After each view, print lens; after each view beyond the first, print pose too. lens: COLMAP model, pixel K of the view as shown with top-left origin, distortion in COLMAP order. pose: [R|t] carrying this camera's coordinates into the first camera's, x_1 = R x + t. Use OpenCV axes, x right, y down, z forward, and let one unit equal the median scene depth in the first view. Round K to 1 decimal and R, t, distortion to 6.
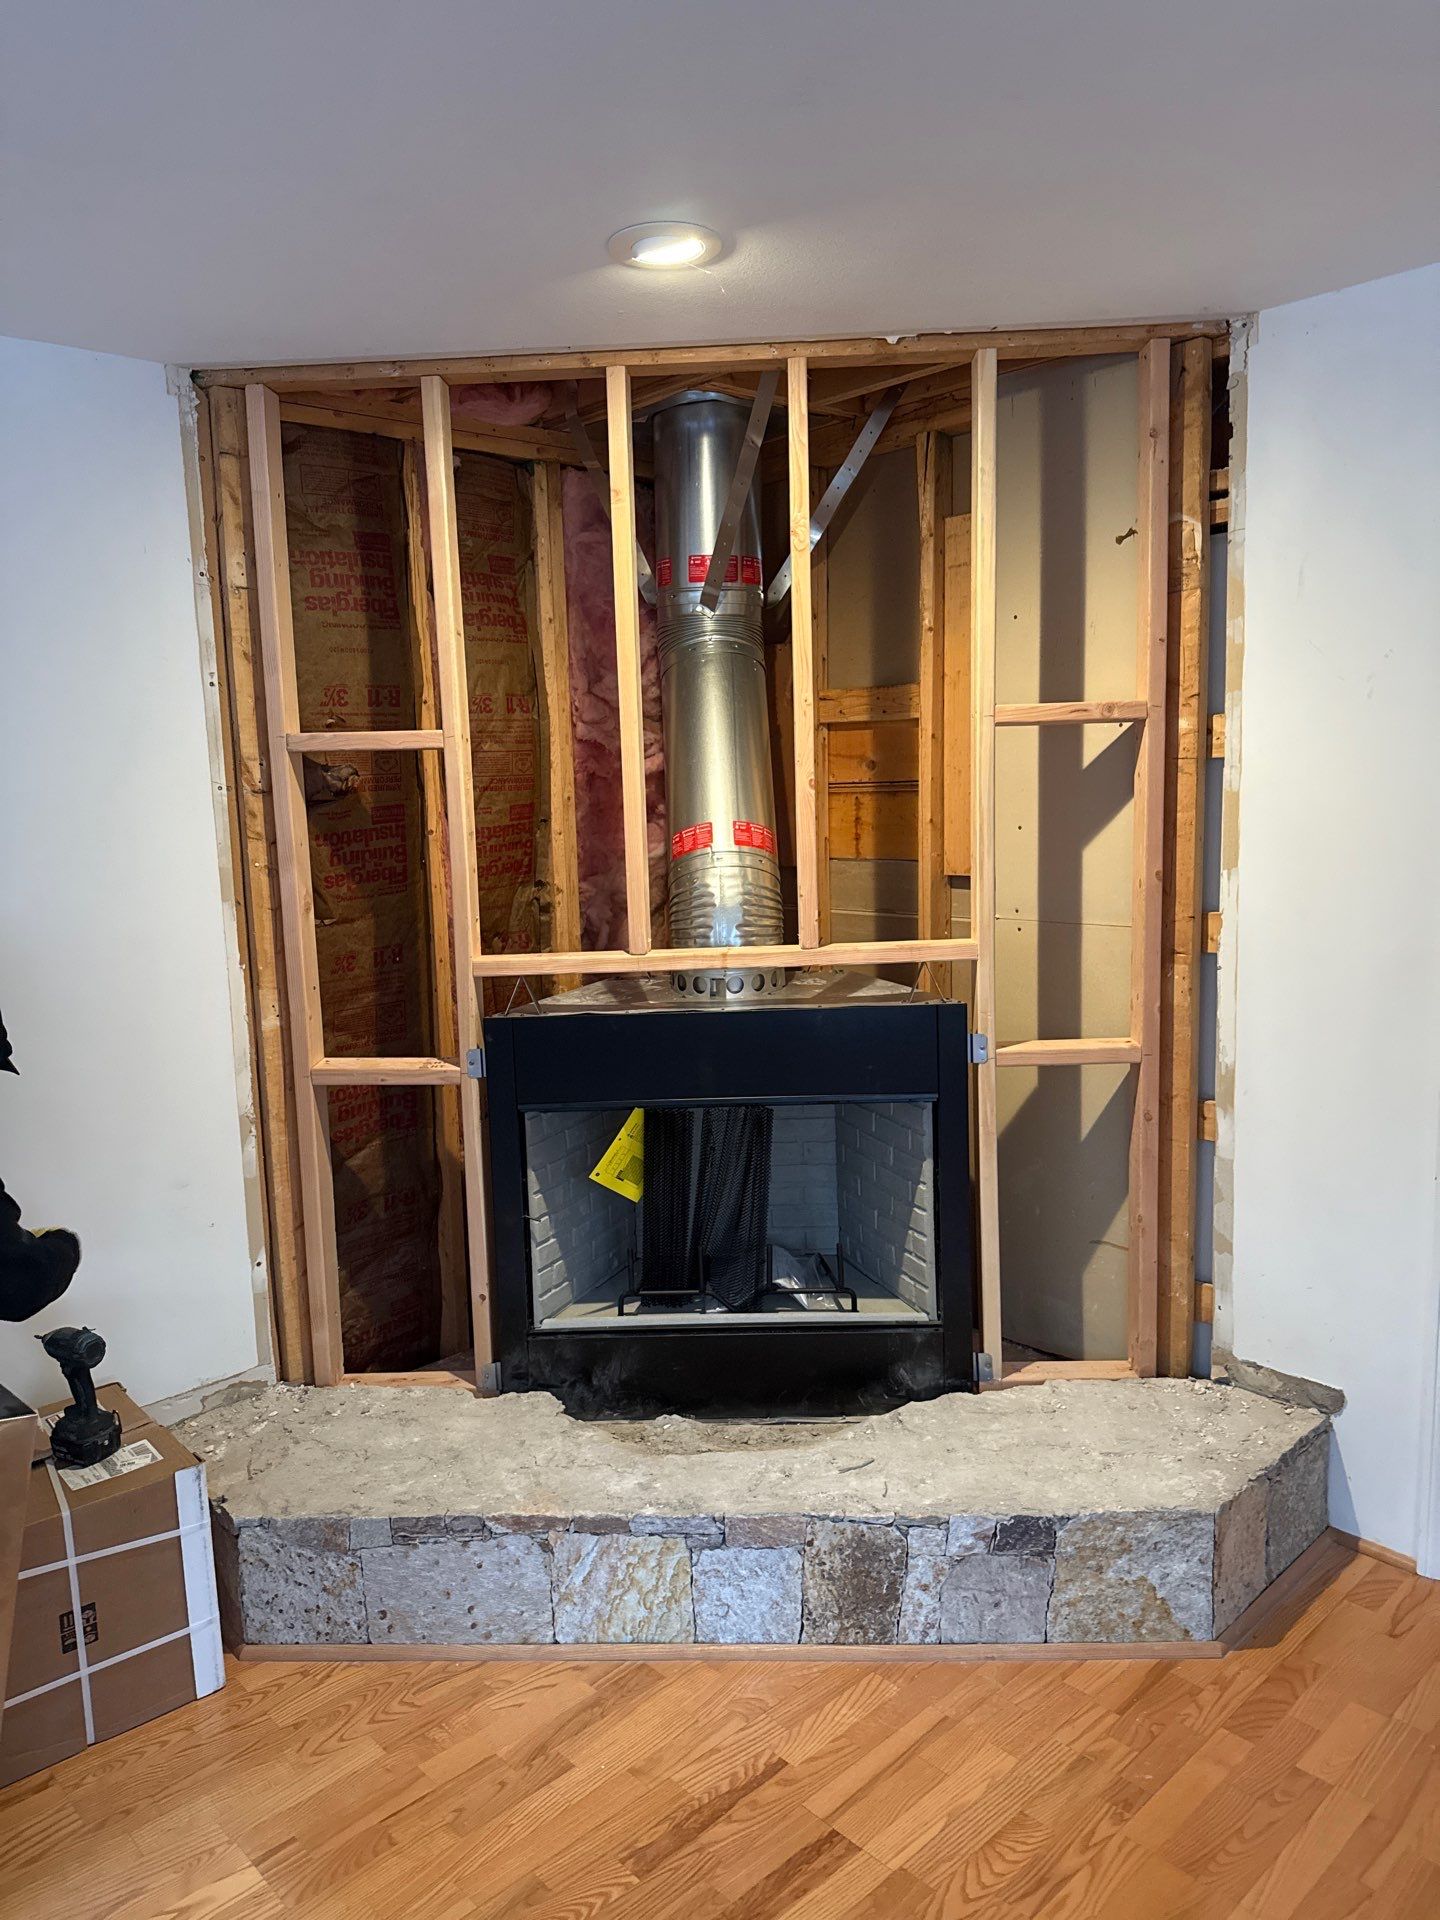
lens RADIAL K [[1365.1, 0, 707.7], [0, 1365.1, 972.4], [0, 0, 1]] dist [0.023132, -0.017843]
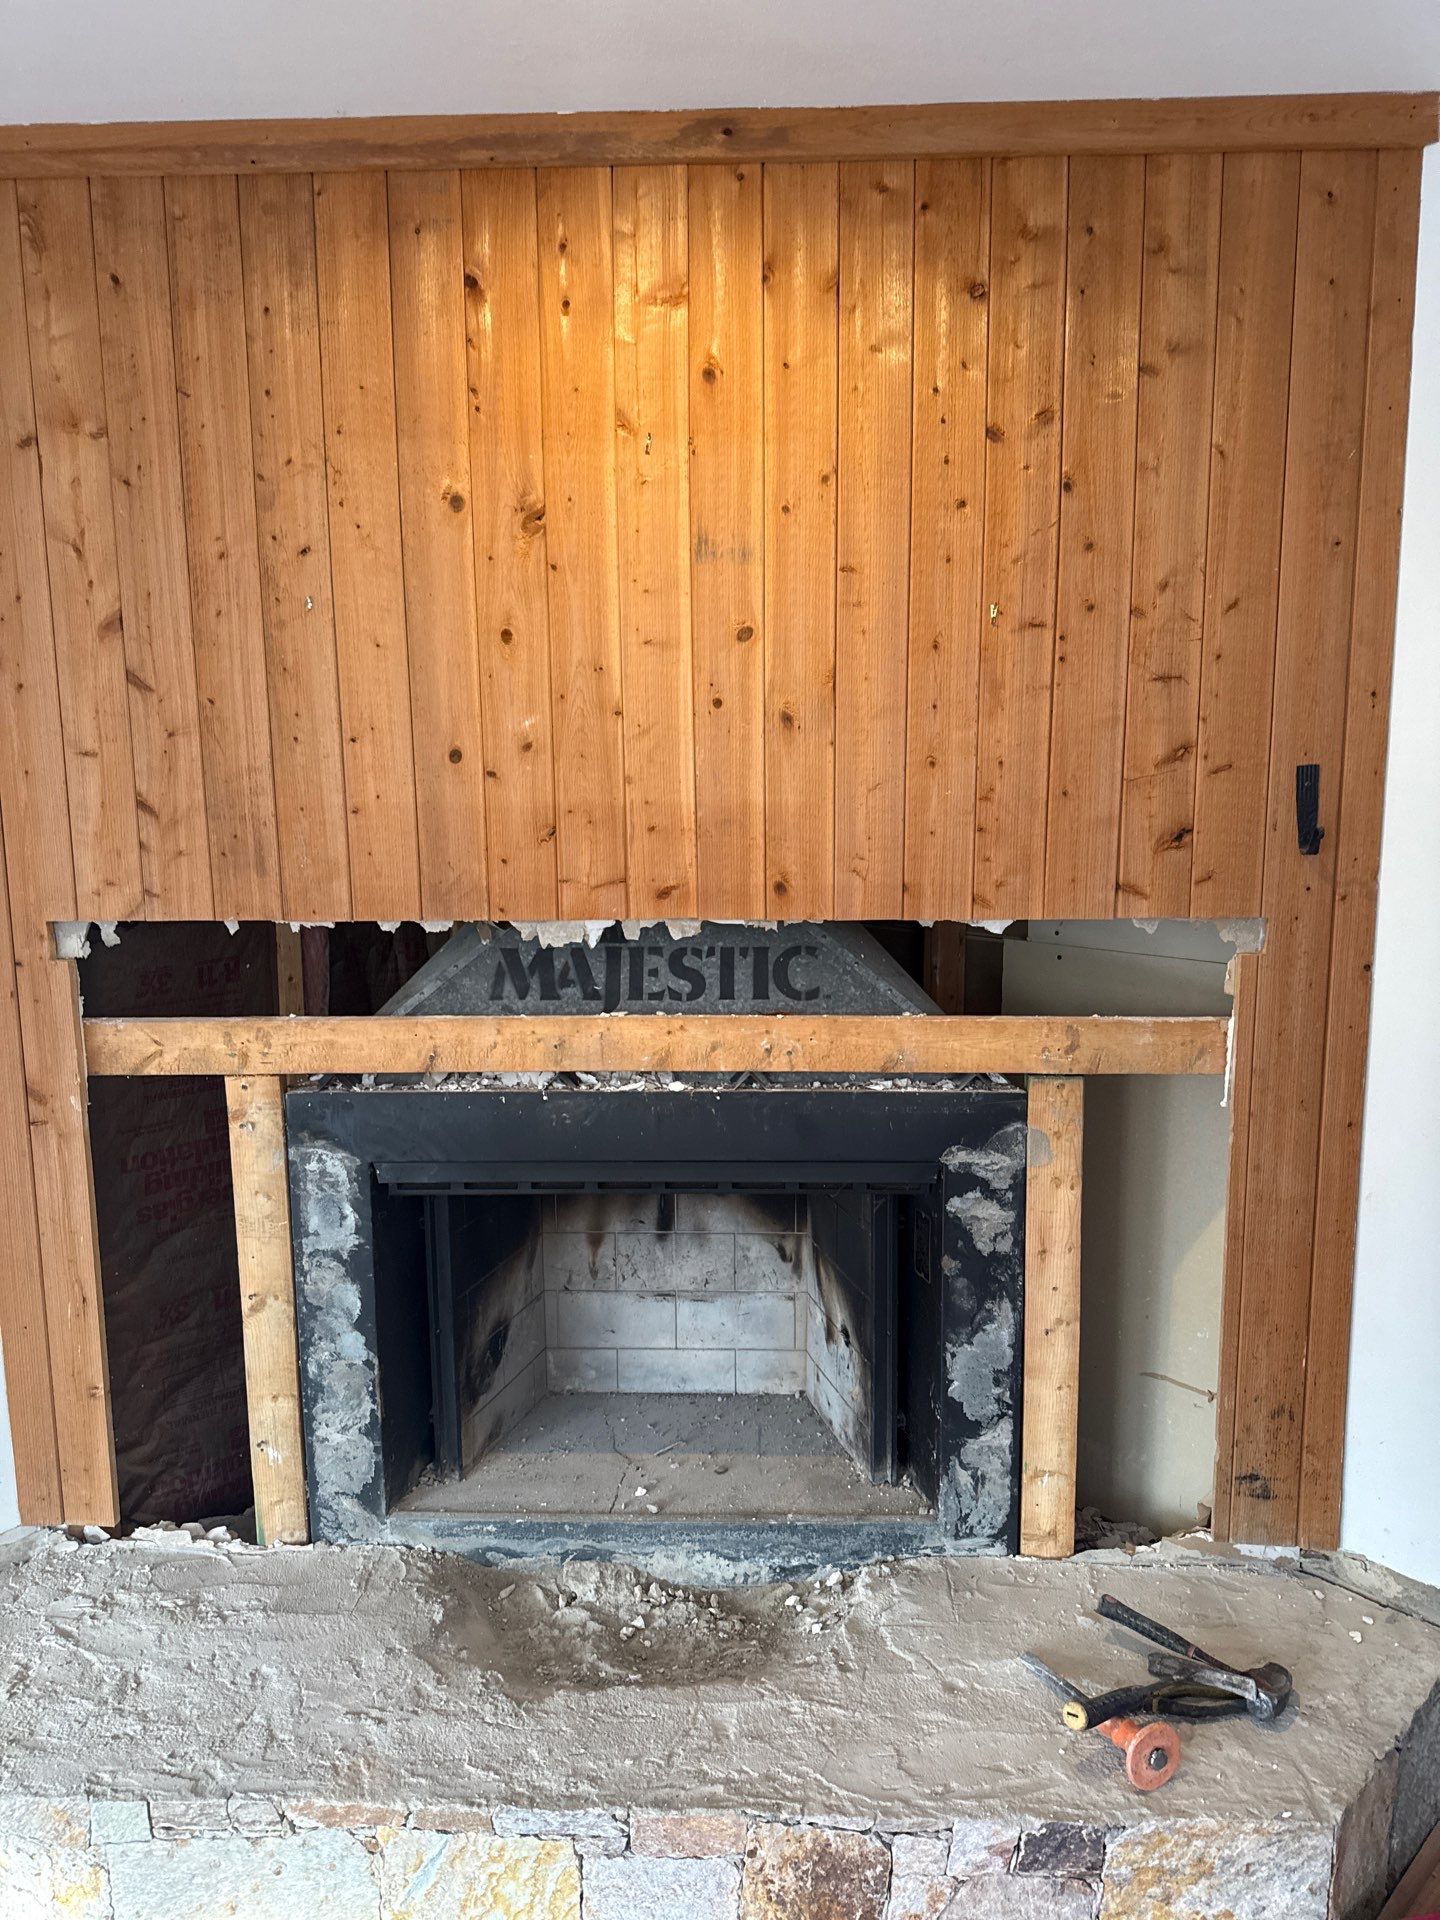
lens RADIAL K [[1365.1, 0, 696.6], [0, 1365.1, 978.3], [0, 0, 1]] dist [0.023132, -0.017843]
pose [[0.999615, 0.023281, 0.015081, 0.025943], [-0.023371, 0.999710, 0.005808, -0.030264], [-0.014942, -0.006158, 0.999869, 0.307482]]
